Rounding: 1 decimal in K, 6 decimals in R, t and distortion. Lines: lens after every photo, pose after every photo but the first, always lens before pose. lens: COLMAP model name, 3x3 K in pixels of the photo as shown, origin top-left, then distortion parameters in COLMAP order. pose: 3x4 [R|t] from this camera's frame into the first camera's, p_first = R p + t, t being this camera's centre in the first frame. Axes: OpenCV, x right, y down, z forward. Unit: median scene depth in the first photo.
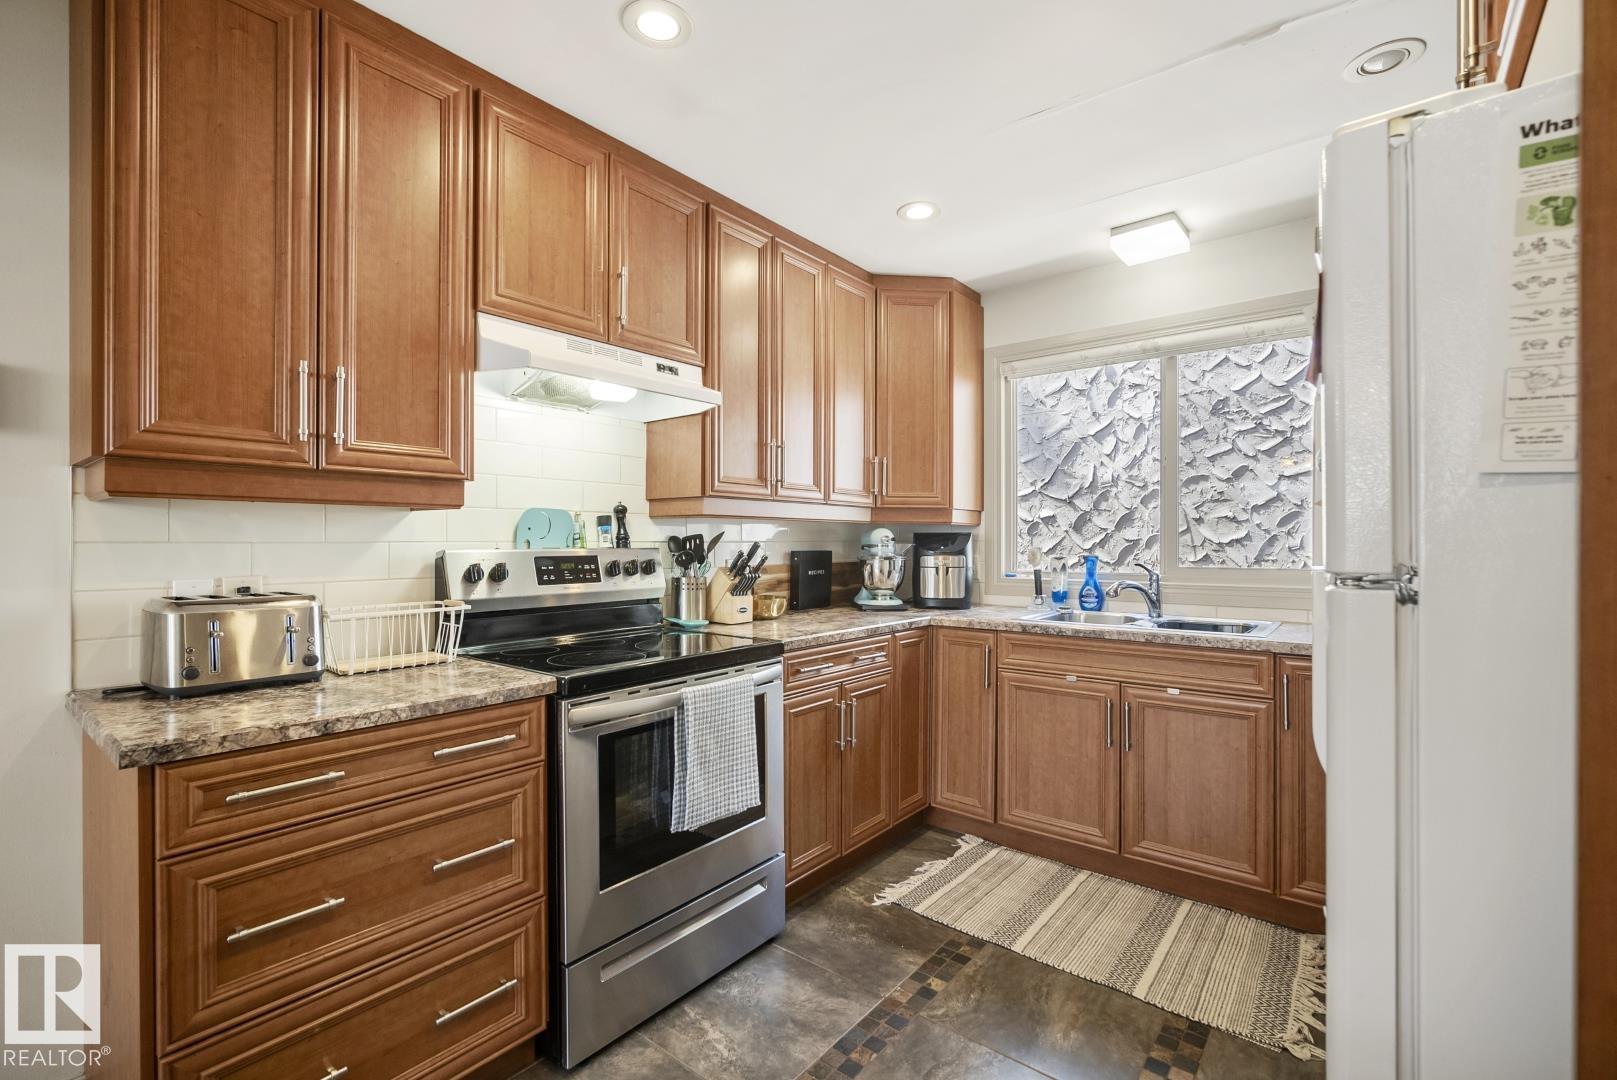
lens RADIAL K [[713.7, 0, 808.0], [0, 713.7, 540.3], [0, 0, 1]] dist [-0.012601, -0.000071]
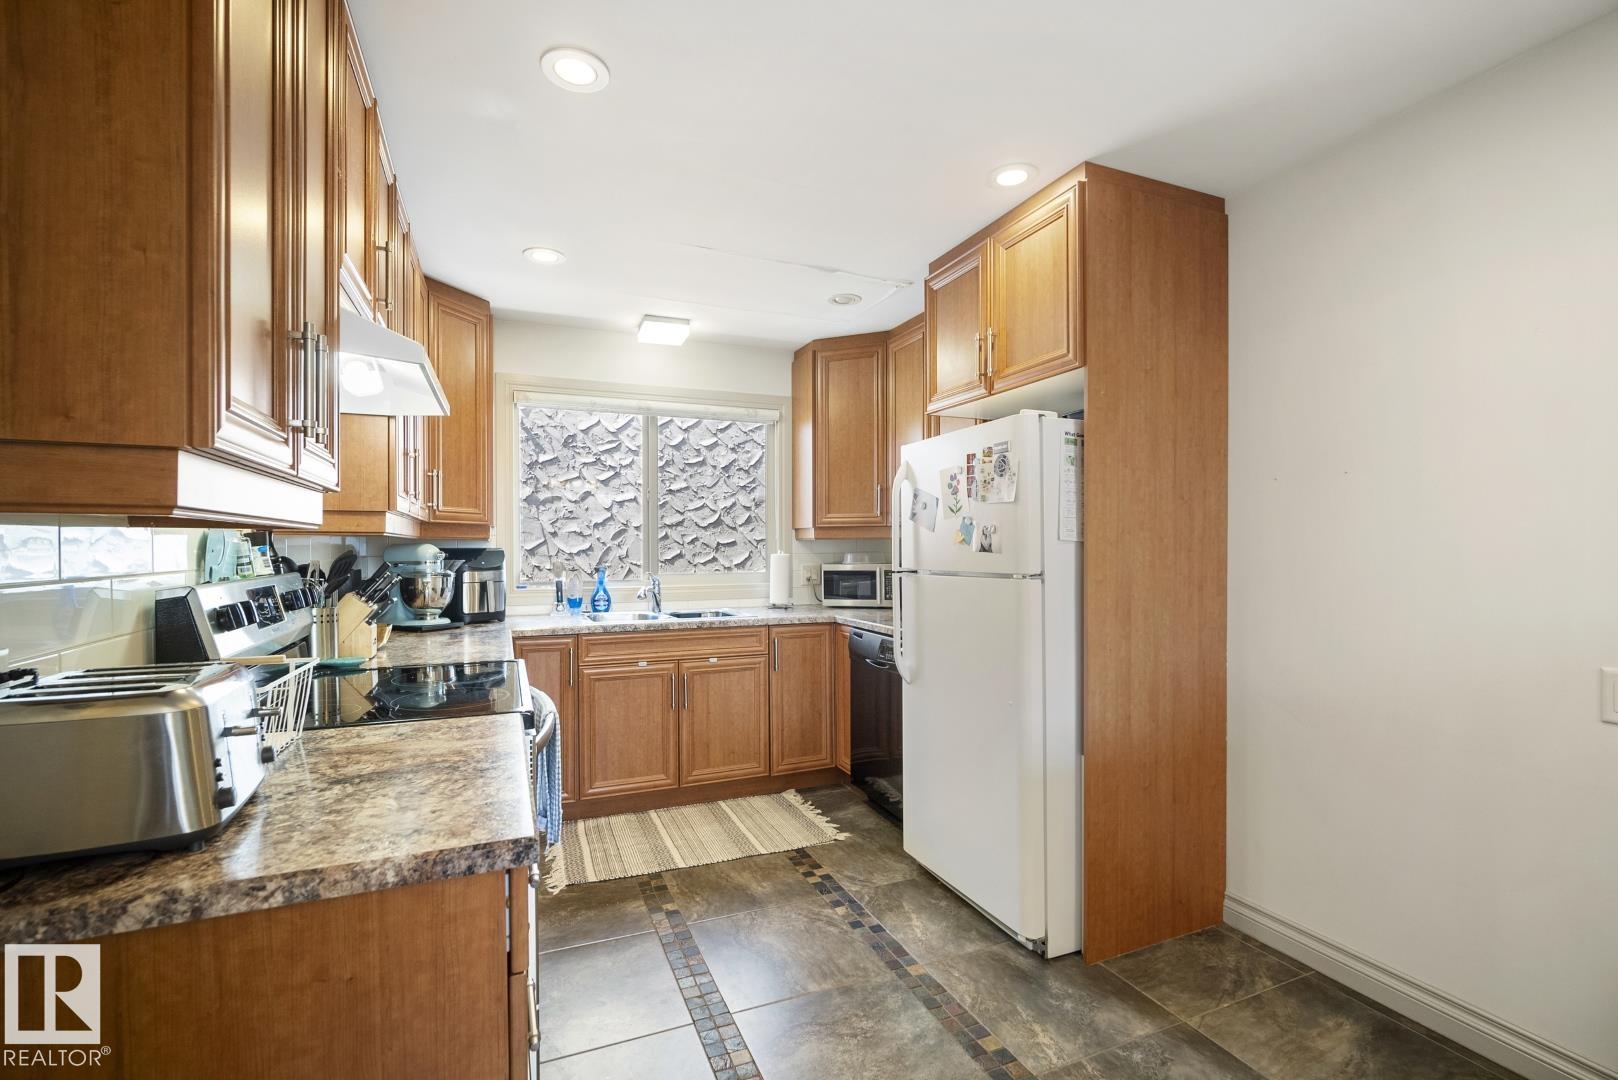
lens RADIAL K [[714.2, 0, 810.2], [0, 714.2, 544.3], [0, 0, 1]] dist [-0.012601, -0.000071]
pose [[0.471913, 0.000441, 0.881645, -0.534460], [0.001056, 0.999999, -0.001066, -0.016638], [-0.881645, 0.001434, 0.471912, 0.110473]]
